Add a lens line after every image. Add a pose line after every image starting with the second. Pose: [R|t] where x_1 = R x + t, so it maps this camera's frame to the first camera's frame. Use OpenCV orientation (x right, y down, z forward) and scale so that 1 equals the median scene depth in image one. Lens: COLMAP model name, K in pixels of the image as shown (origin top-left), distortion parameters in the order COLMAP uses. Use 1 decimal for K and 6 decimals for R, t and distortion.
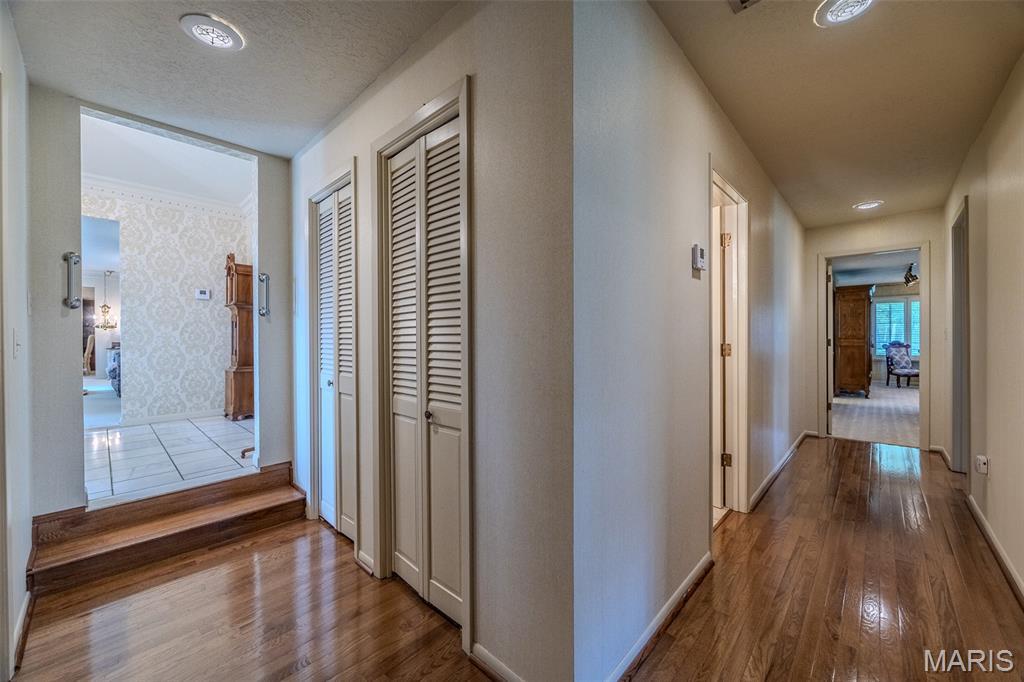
lens RADIAL K [[394.5, 0, 511.4], [0, 394.5, 338.2], [0, 0, 1]] dist [-0.003816, 0.000259]
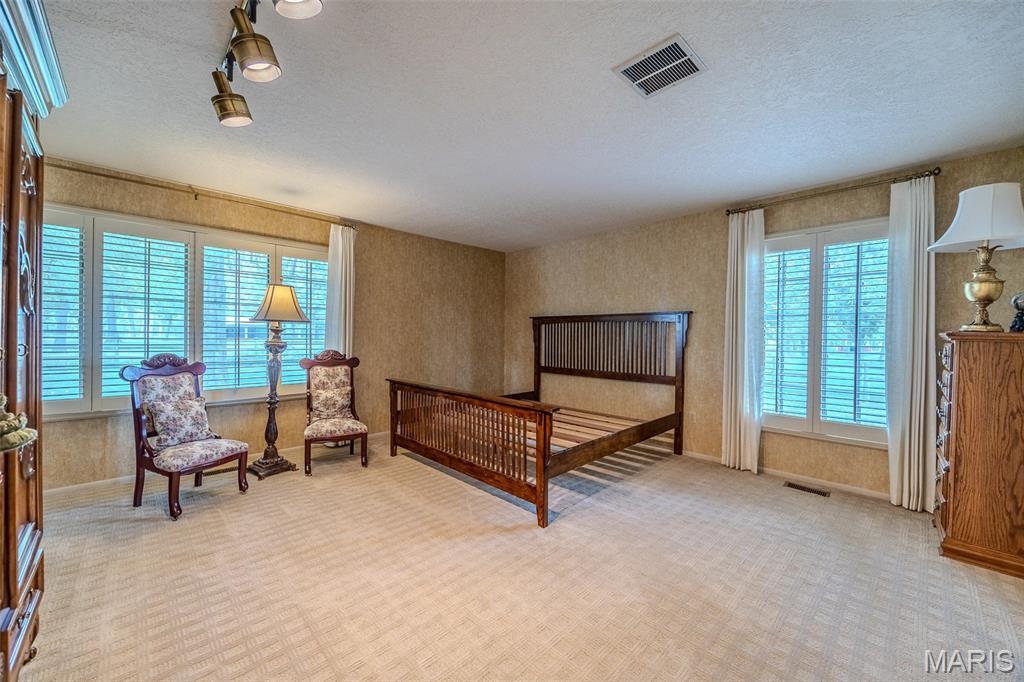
lens RADIAL K [[394.5, 0, 512.0], [0, 394.5, 340.1], [0, 0, 1]] dist [-0.003816, 0.000259]
pose [[0.050550, -0.001615, 0.998720, 0.682418], [-0.007181, 0.999972, 0.001980, -0.006697], [-0.998696, -0.007272, 0.050537, 0.710880]]
